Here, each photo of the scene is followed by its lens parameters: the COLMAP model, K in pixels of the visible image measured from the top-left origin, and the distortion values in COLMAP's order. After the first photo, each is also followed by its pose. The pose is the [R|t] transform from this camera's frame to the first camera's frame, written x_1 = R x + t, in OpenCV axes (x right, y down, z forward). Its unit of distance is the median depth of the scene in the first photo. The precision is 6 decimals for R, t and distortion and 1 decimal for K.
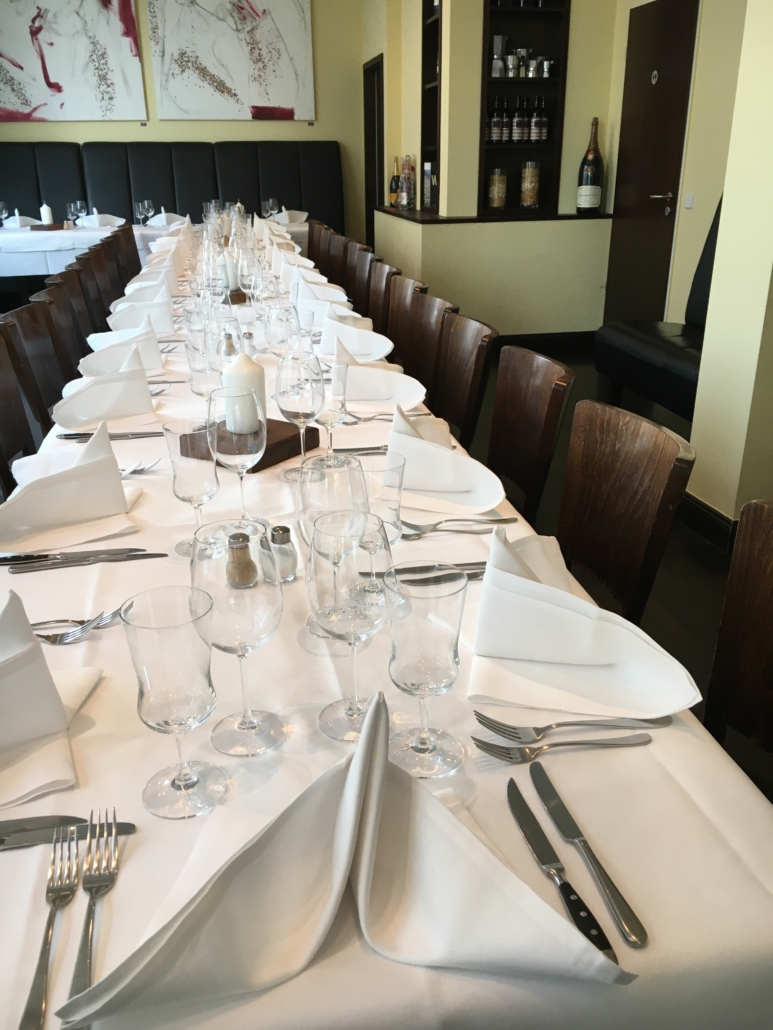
lens RADIAL K [[884.9, 0, 386.5], [0, 884.9, 515.0], [0, 0, 1]] dist [0.080829, -0.112748]
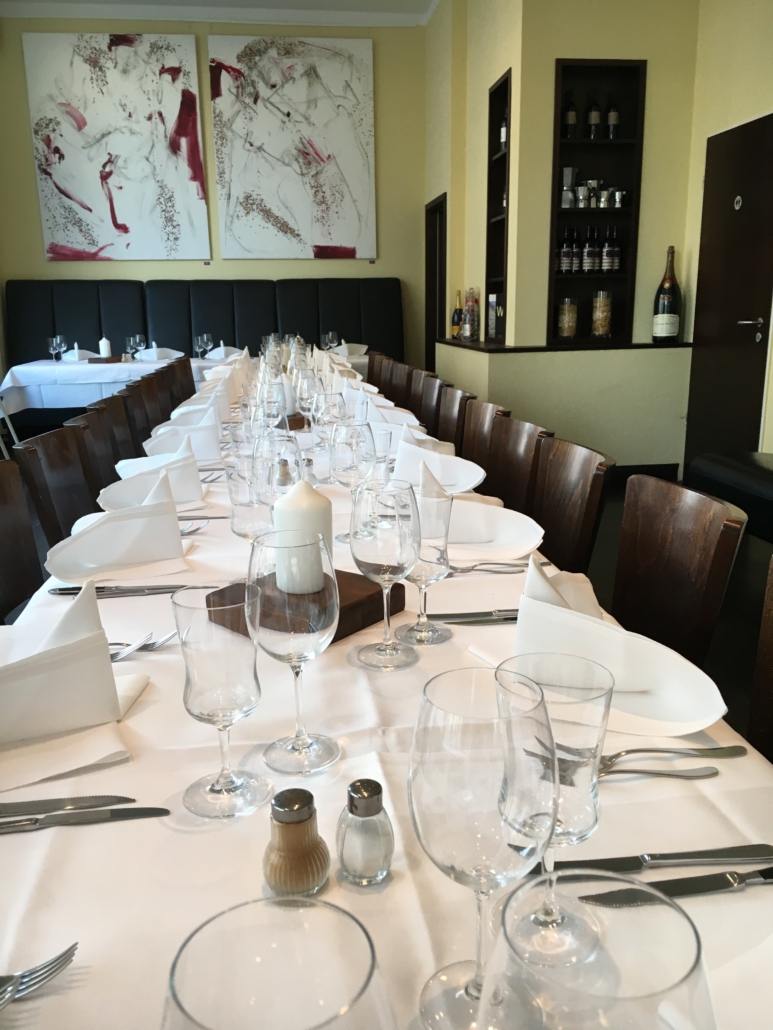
lens RADIAL K [[884.9, 0, 386.5], [0, 884.9, 515.0], [0, 0, 1]] dist [0.080829, -0.112748]
pose [[0.998416, 0.007467, -0.055769, -0.014391], [-0.015660, 0.988872, -0.147940, -0.013161], [0.054044, 0.148579, 0.987423, 0.079991]]
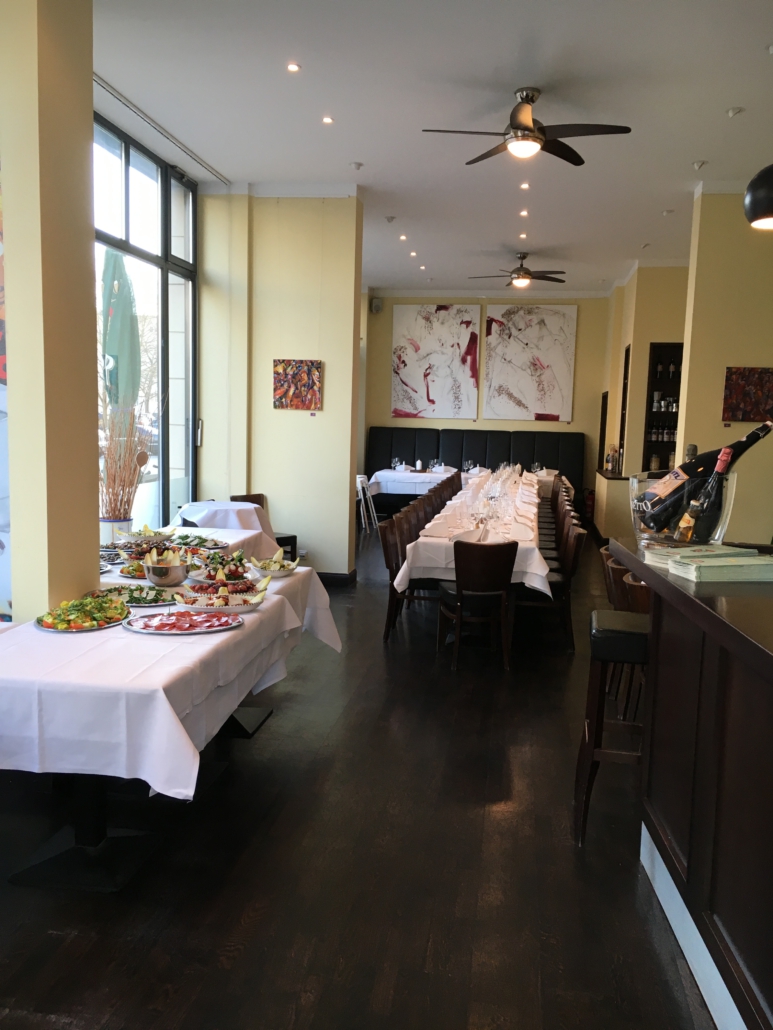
lens RADIAL K [[881.3, 0, 386.5], [0, 881.3, 515.0], [0, 0, 1]] dist [0.045839, -0.110563]
pose [[0.940454, 0.073501, -0.331879, 0.217928], [-0.160371, 0.956793, -0.242546, 0.270475], [0.299712, 0.281327, 0.911607, -0.813714]]
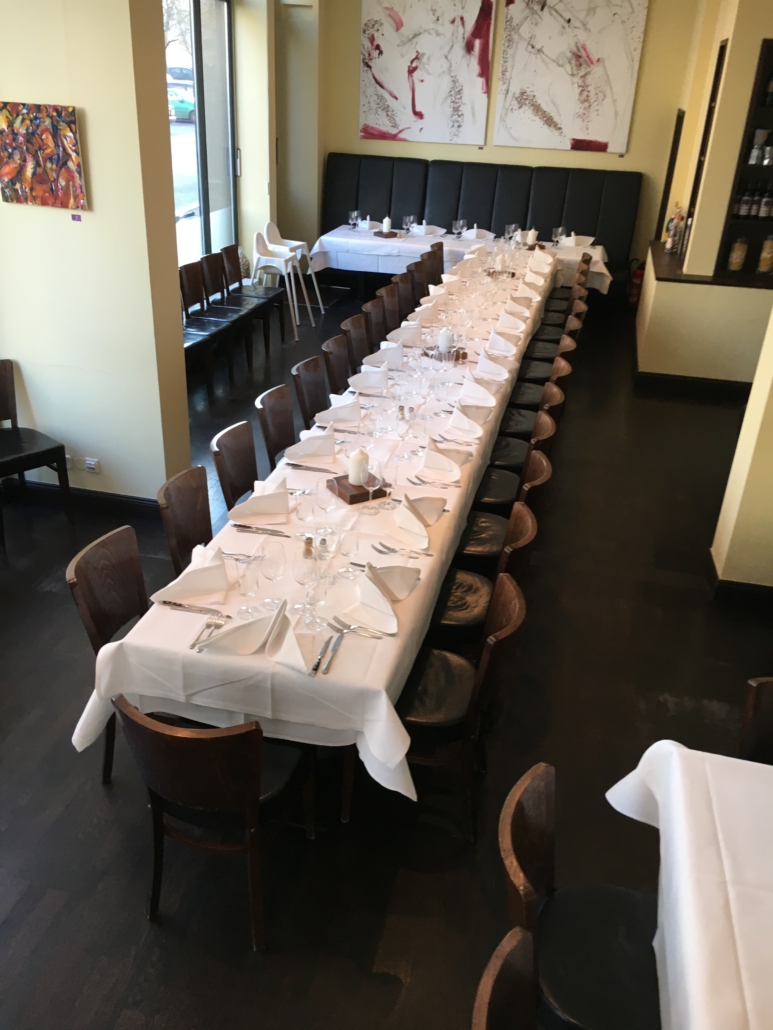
lens RADIAL K [[884.9, 0, 386.5], [0, 884.9, 515.0], [0, 0, 1]] dist [0.080829, -0.112748]
pose [[0.914097, 0.226246, -0.336510, 0.175834], [-0.199961, 0.973460, 0.111312, -0.073553], [0.352763, -0.034461, 0.935078, -0.267567]]
